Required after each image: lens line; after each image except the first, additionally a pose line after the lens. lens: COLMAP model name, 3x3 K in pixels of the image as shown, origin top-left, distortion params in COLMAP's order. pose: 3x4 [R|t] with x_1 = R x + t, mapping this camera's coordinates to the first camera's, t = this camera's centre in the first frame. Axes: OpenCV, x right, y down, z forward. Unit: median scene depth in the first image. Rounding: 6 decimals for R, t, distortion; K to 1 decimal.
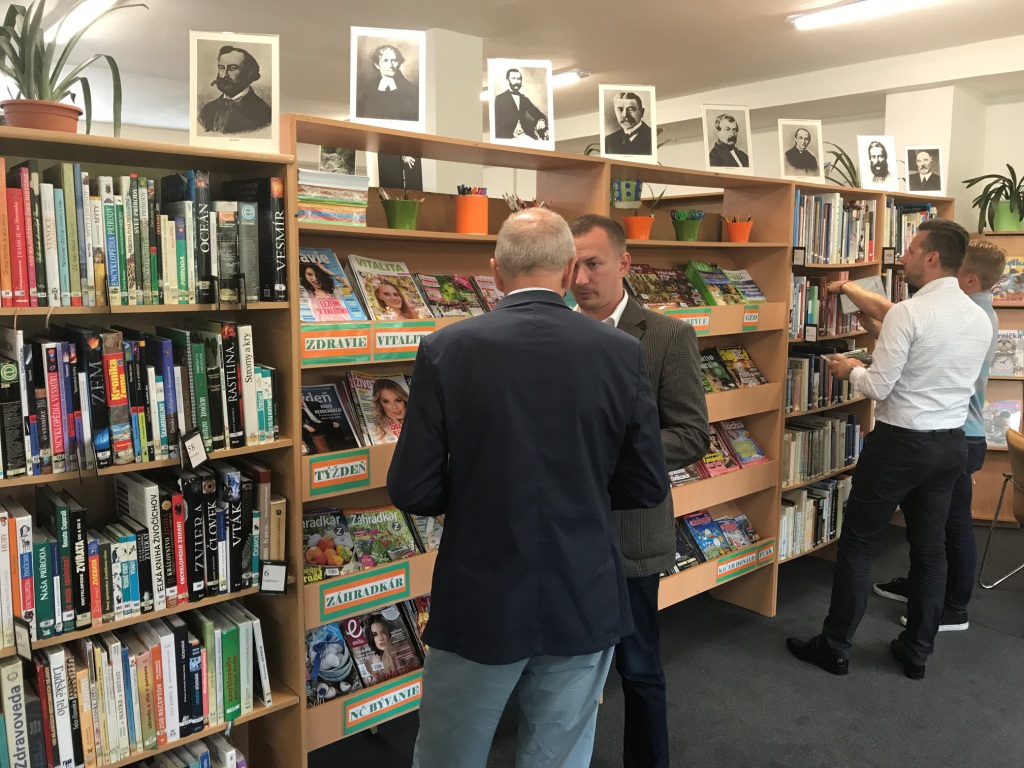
lens RADIAL K [[860.3, 0, 510.5], [0, 860.3, 382.7], [0, 0, 1]] dist [0.026541, -0.024347]
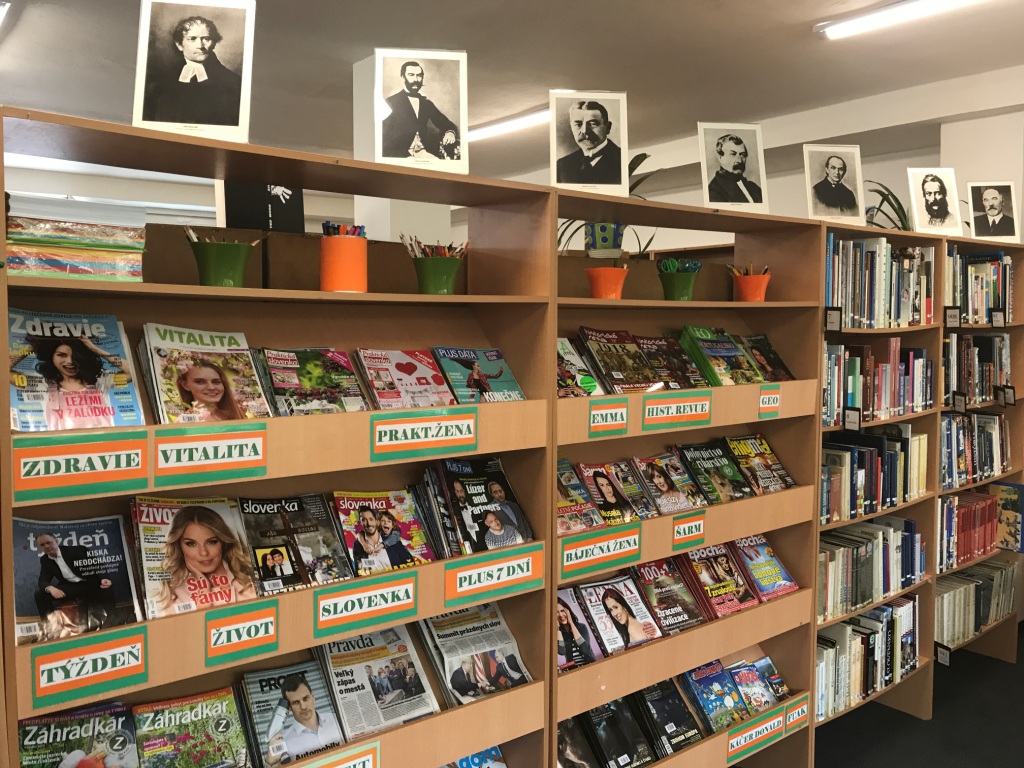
lens RADIAL K [[860.3, 0, 514.8], [0, 860.3, 378.4], [0, 0, 1]] dist [0.026541, -0.024347]
pose [[0.998825, 0.001678, -0.048431, 0.101341], [-0.004973, 0.997672, -0.068009, -0.046123], [0.048204, 0.068170, 0.996509, 0.259049]]
